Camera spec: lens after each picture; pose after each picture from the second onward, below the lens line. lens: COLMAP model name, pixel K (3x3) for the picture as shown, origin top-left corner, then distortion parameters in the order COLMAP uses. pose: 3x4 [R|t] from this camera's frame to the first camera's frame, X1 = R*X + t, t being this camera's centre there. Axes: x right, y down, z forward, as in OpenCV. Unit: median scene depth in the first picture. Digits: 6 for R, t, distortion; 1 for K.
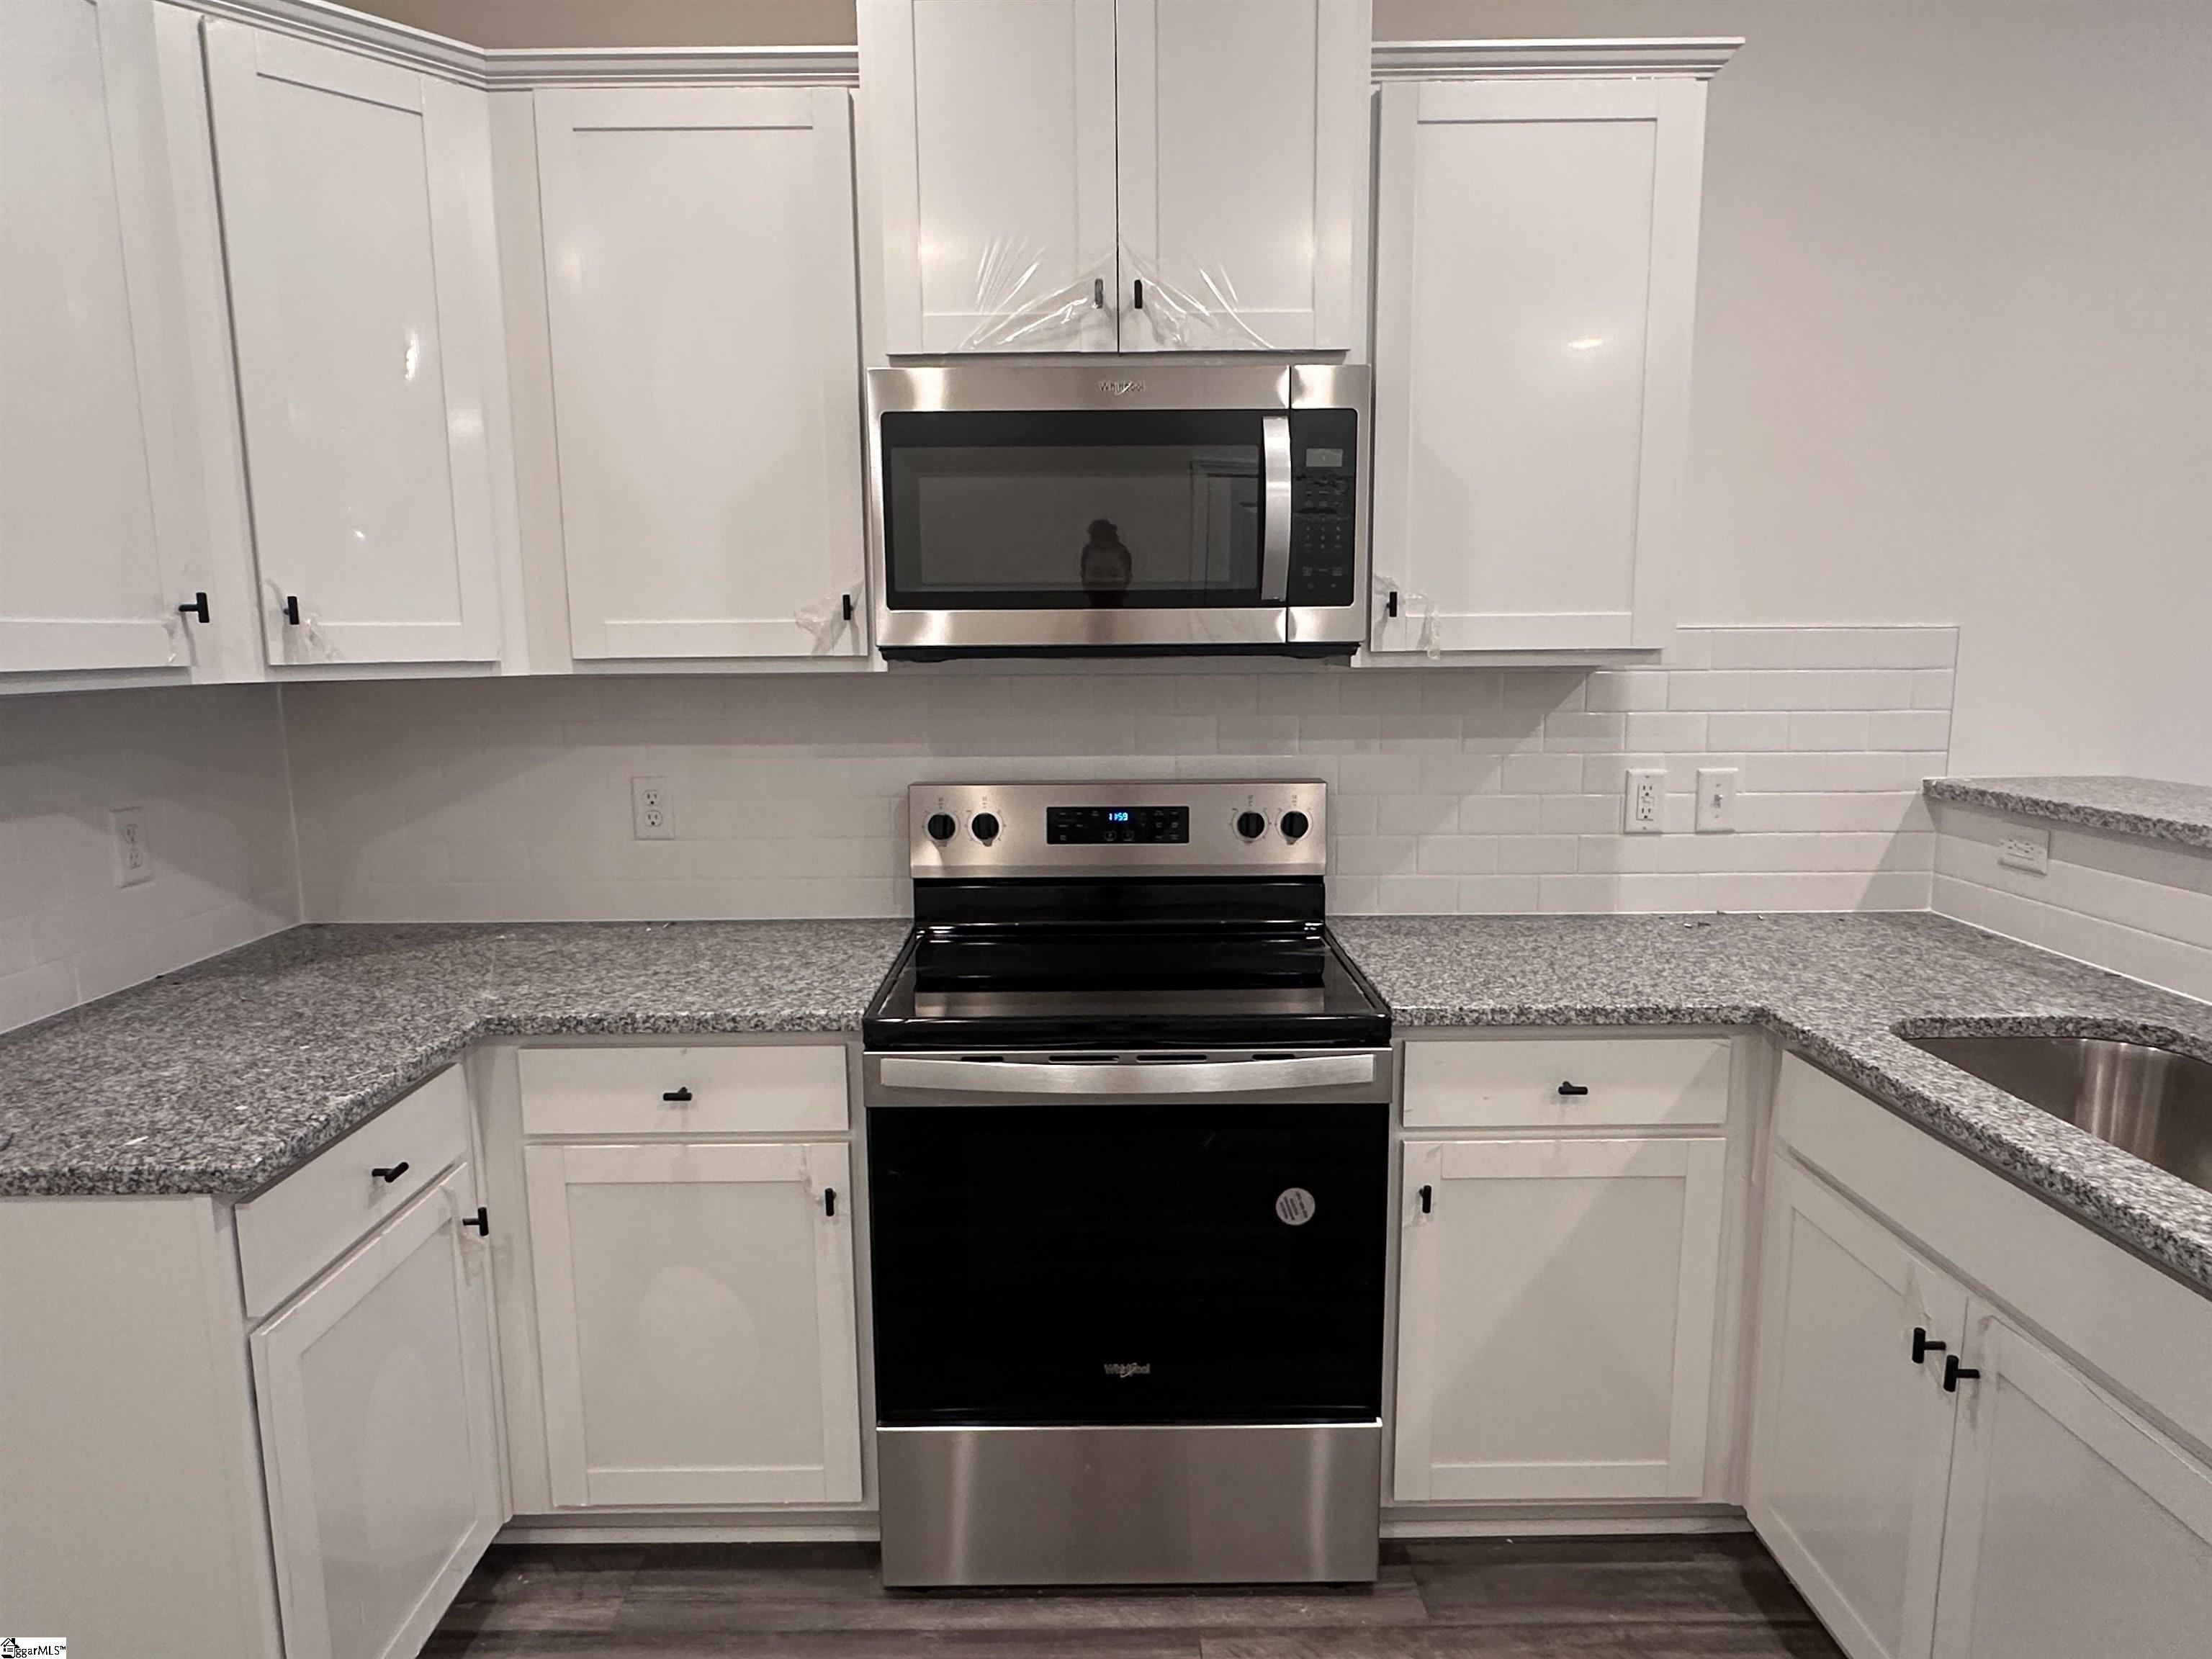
lens RADIAL K [[1342.4, 0, 1104.0], [0, 1342.4, 832.3], [0, 0, 1]] dist [-0.005576, 0.001595]
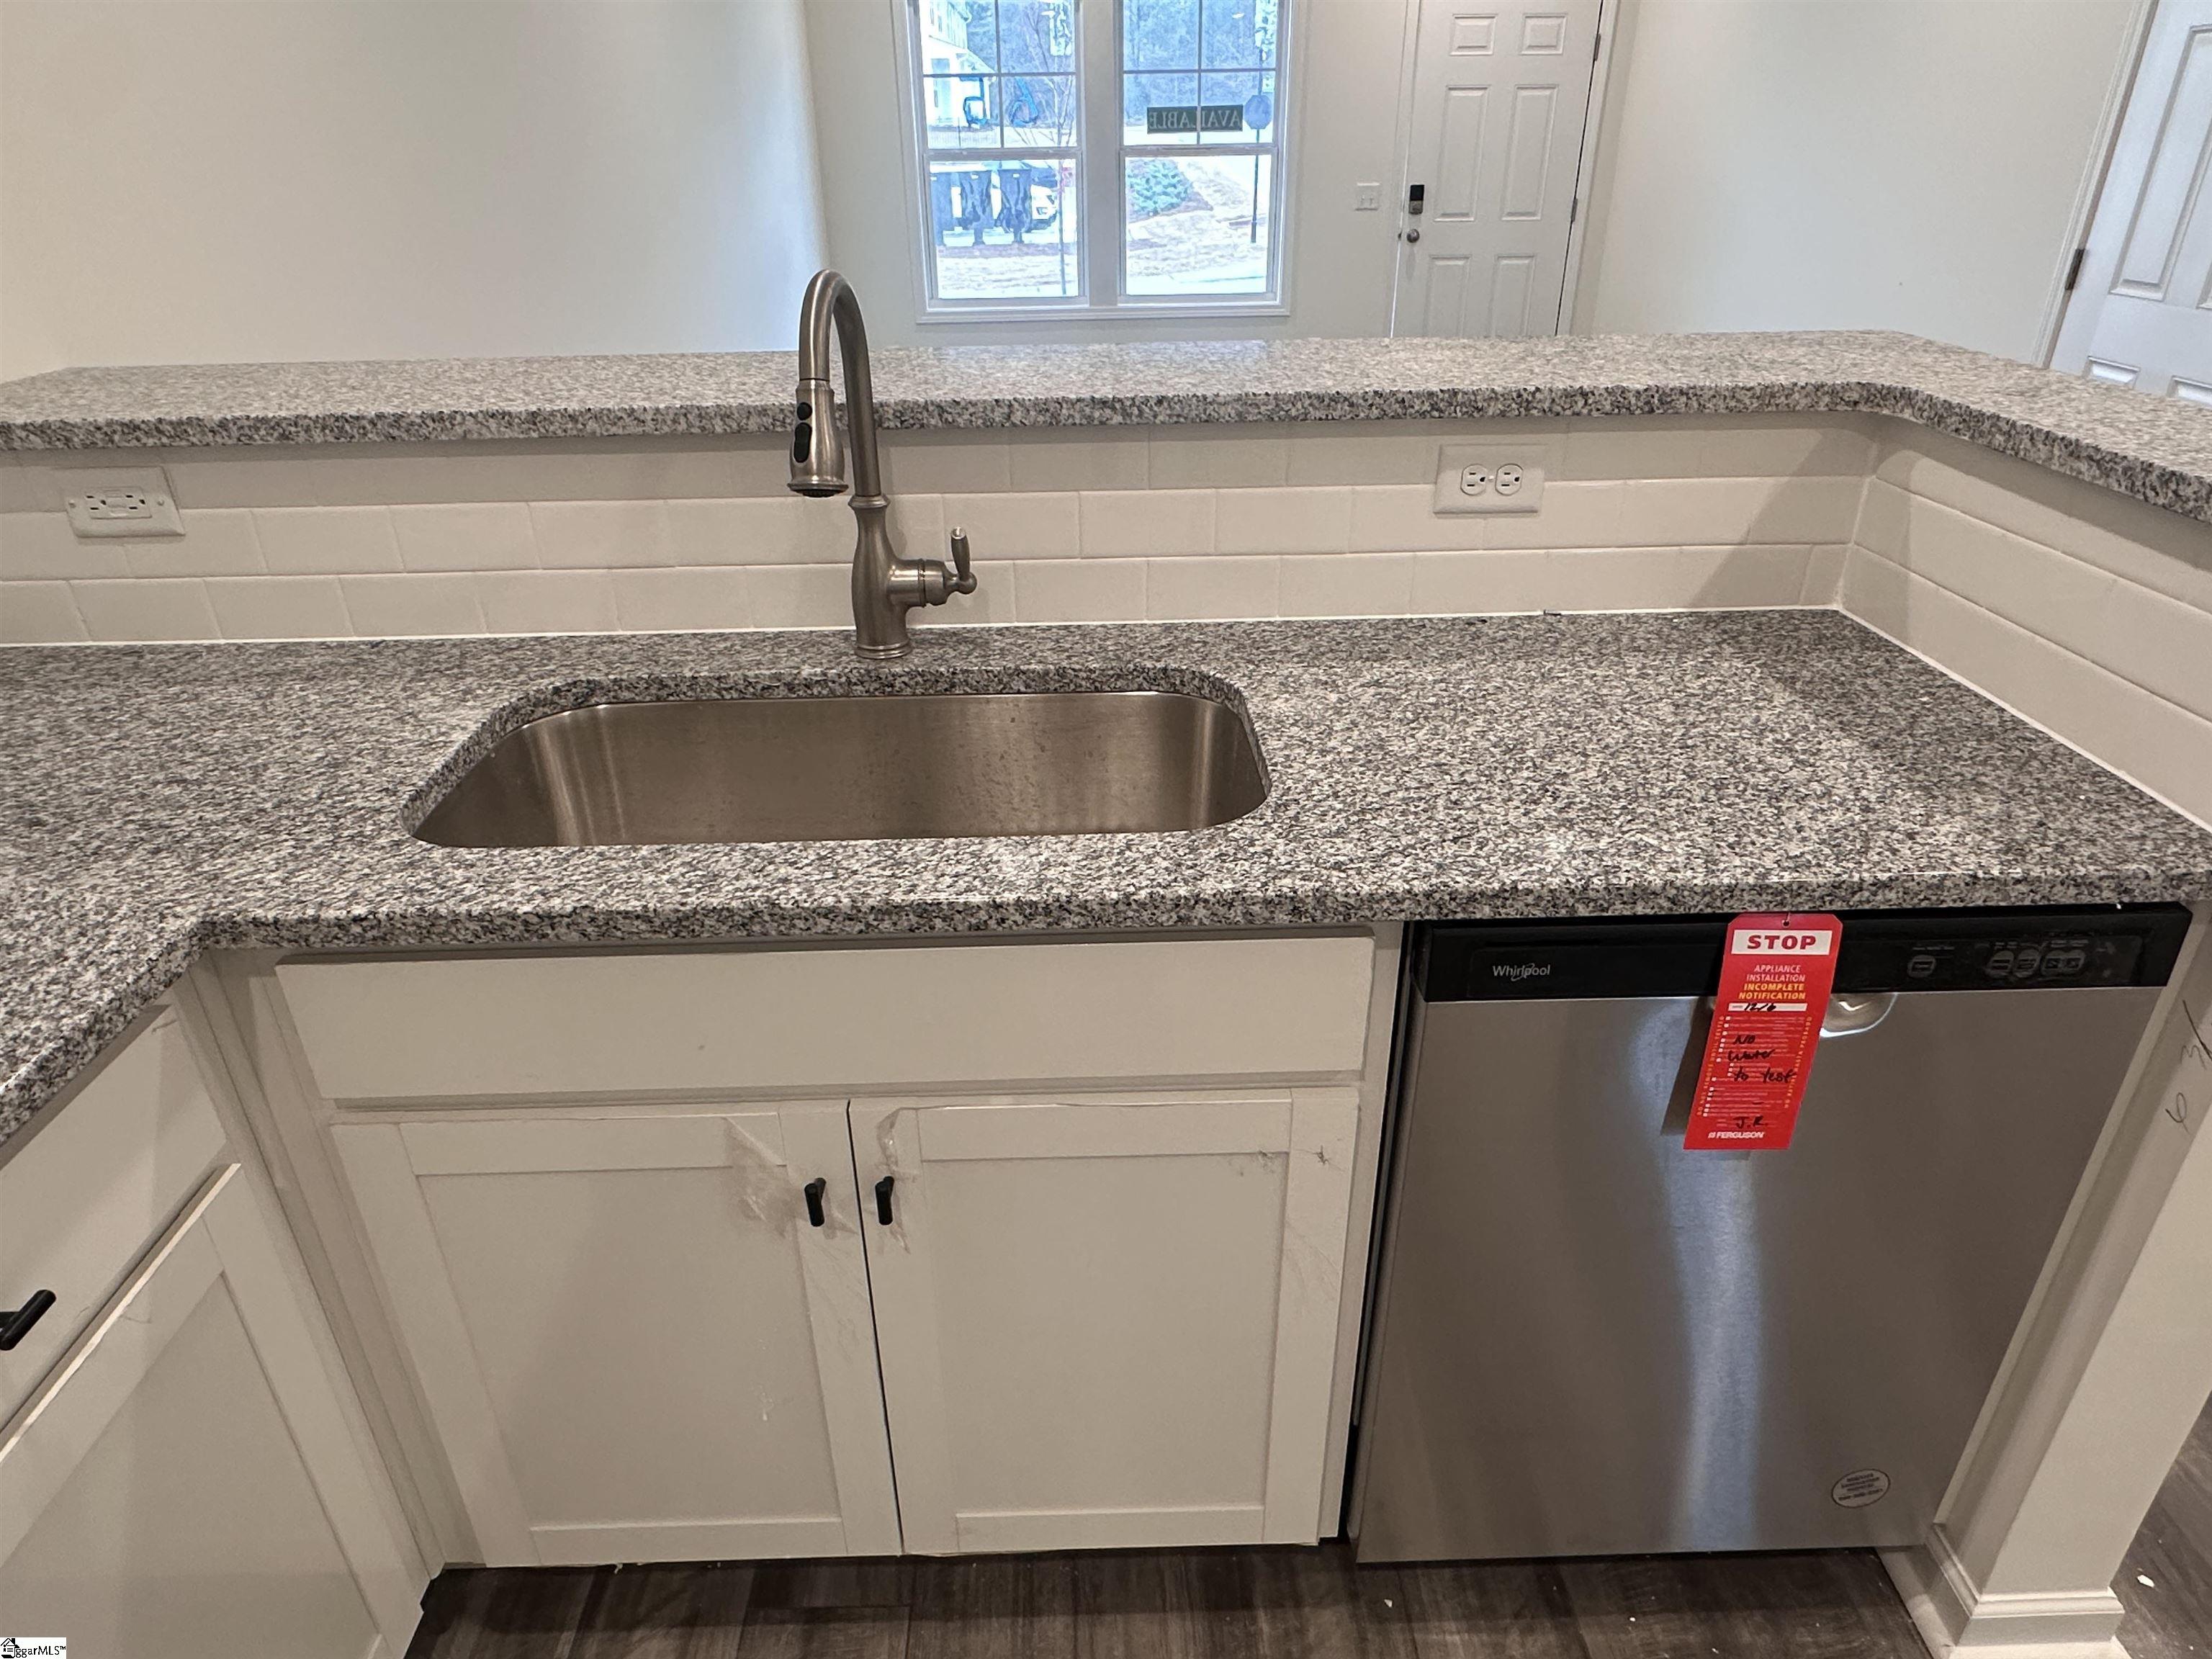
lens RADIAL K [[1342.4, 0, 1102.3], [0, 1342.4, 847.3], [0, 0, 1]] dist [-0.005576, 0.001595]
pose [[-0.021277, -0.459960, 0.887684, 0.041113], [0.155056, 0.875624, 0.457428, -0.080818], [-0.987677, 0.147373, 0.052688, 0.662918]]
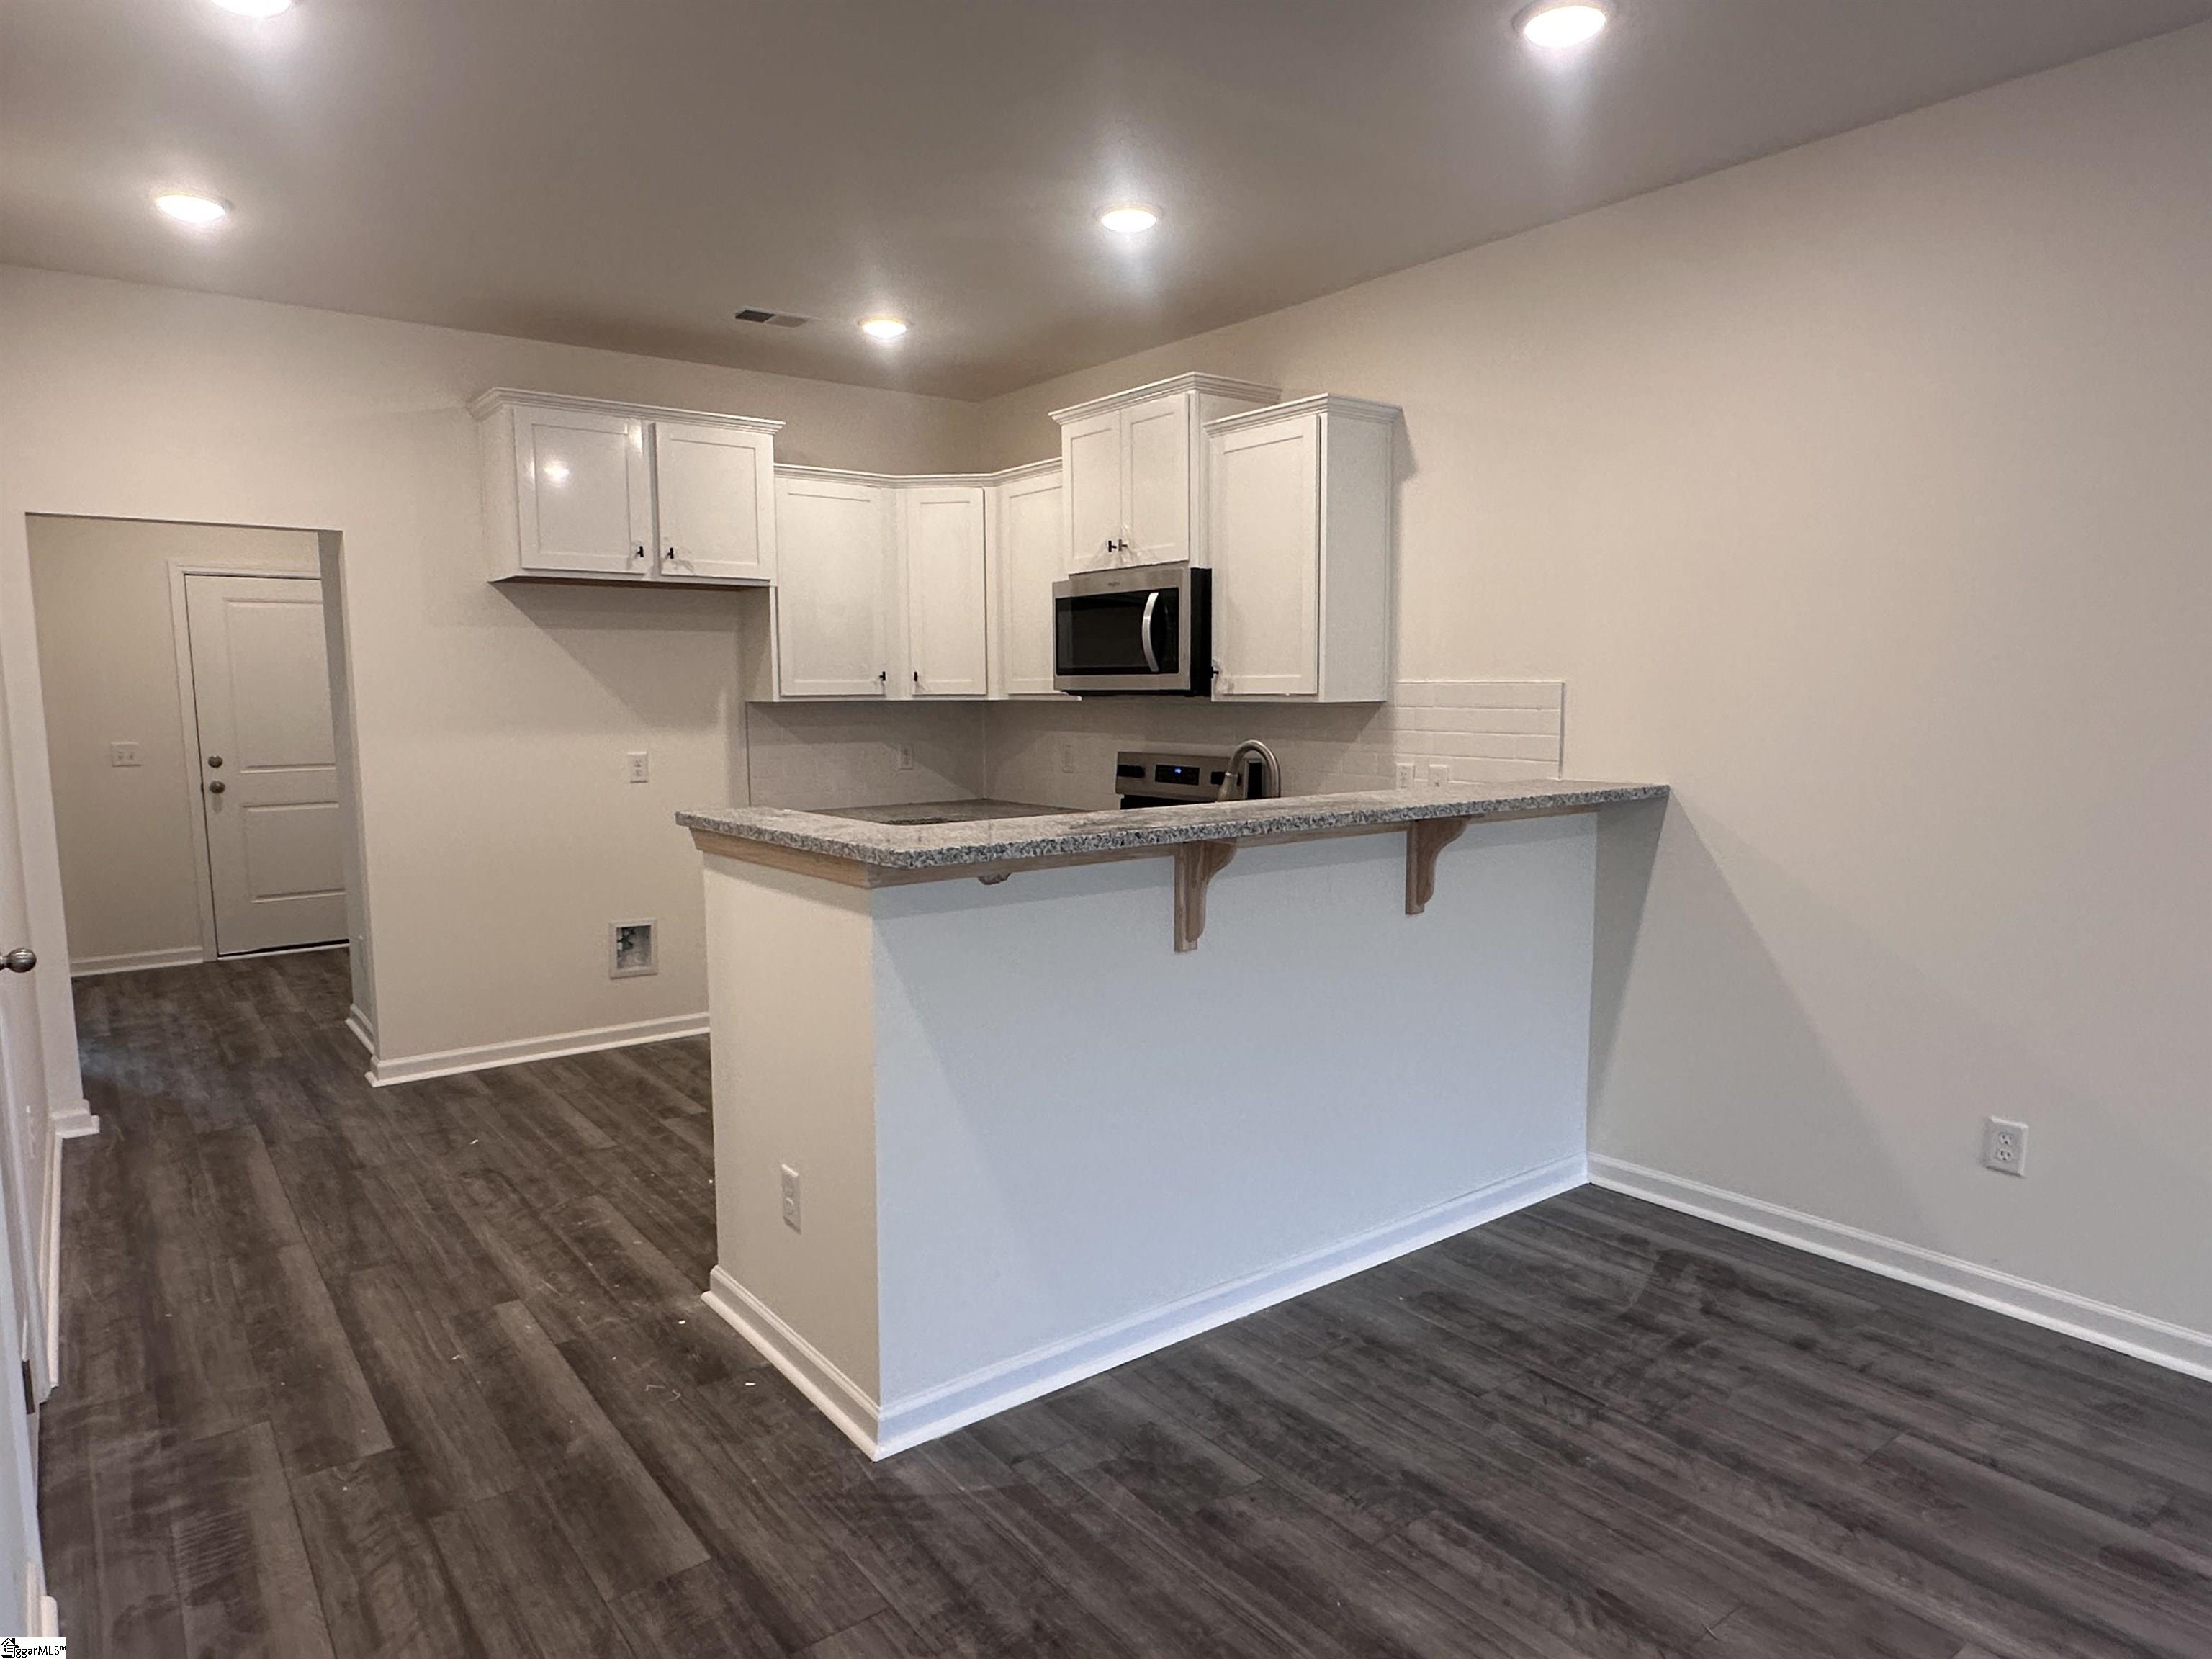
lens RADIAL K [[1342.4, 0, 1101.8], [0, 1342.4, 837.7], [0, 0, 1]] dist [-0.005576, 0.001595]
pose [[0.609985, 0.094440, -0.786765, 2.124491], [-0.113800, 0.993021, 0.030968, 0.054424], [0.784199, 0.070644, 0.616475, -0.519467]]
